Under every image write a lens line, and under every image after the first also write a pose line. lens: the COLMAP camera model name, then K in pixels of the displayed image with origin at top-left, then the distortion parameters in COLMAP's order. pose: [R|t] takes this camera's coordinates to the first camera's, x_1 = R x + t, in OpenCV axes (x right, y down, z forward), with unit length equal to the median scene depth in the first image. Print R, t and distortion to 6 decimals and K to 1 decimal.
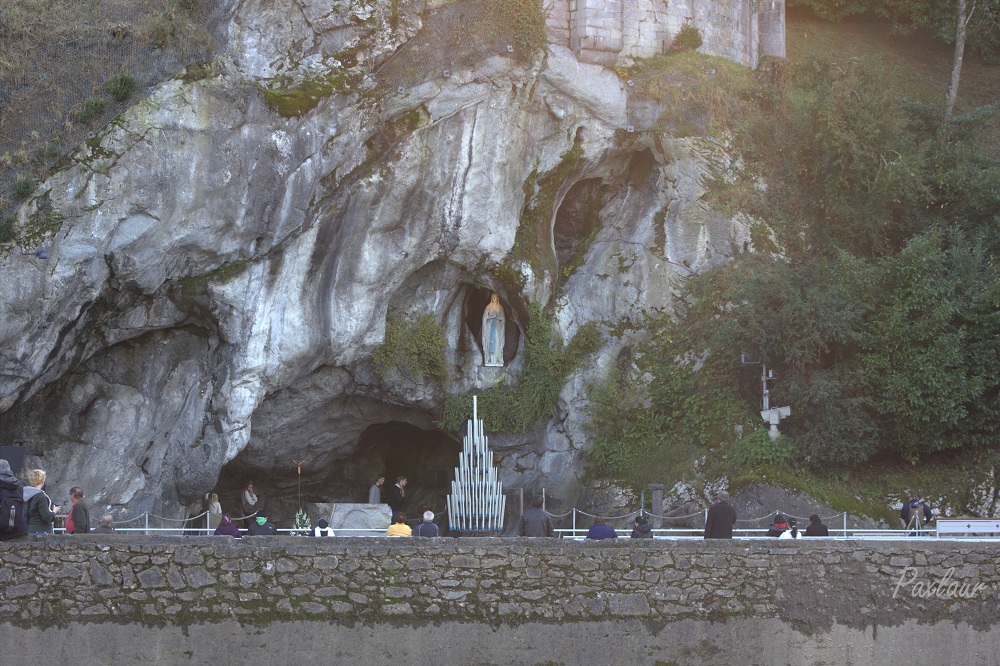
lens RADIAL K [[3396.4, 0, 500.0], [0, 3396.4, 333.0], [0, 0, 1]] dist [0.010799, -0.038438]
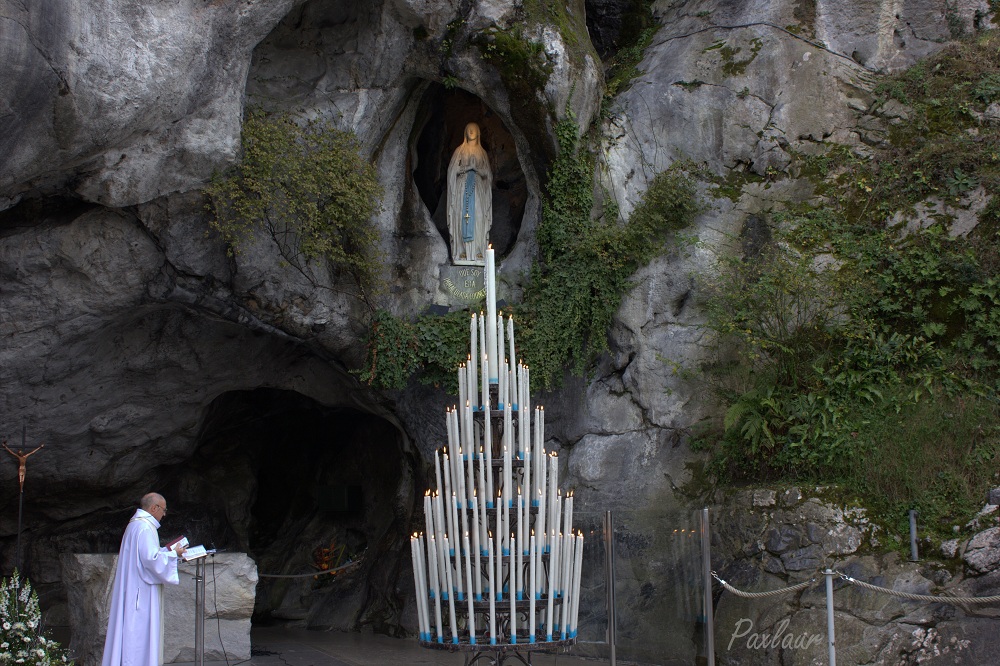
lens RADIAL K [[1237.7, 0, 500.0], [0, 1237.7, 333.0], [0, 0, 1]] dist [-0.071490, 0.101786]
pose [[0.990920, 0.004680, 0.134373, -0.022159], [0.009300, 0.994615, -0.103222, 0.038623], [-0.134132, 0.103534, 0.985540, 0.832893]]
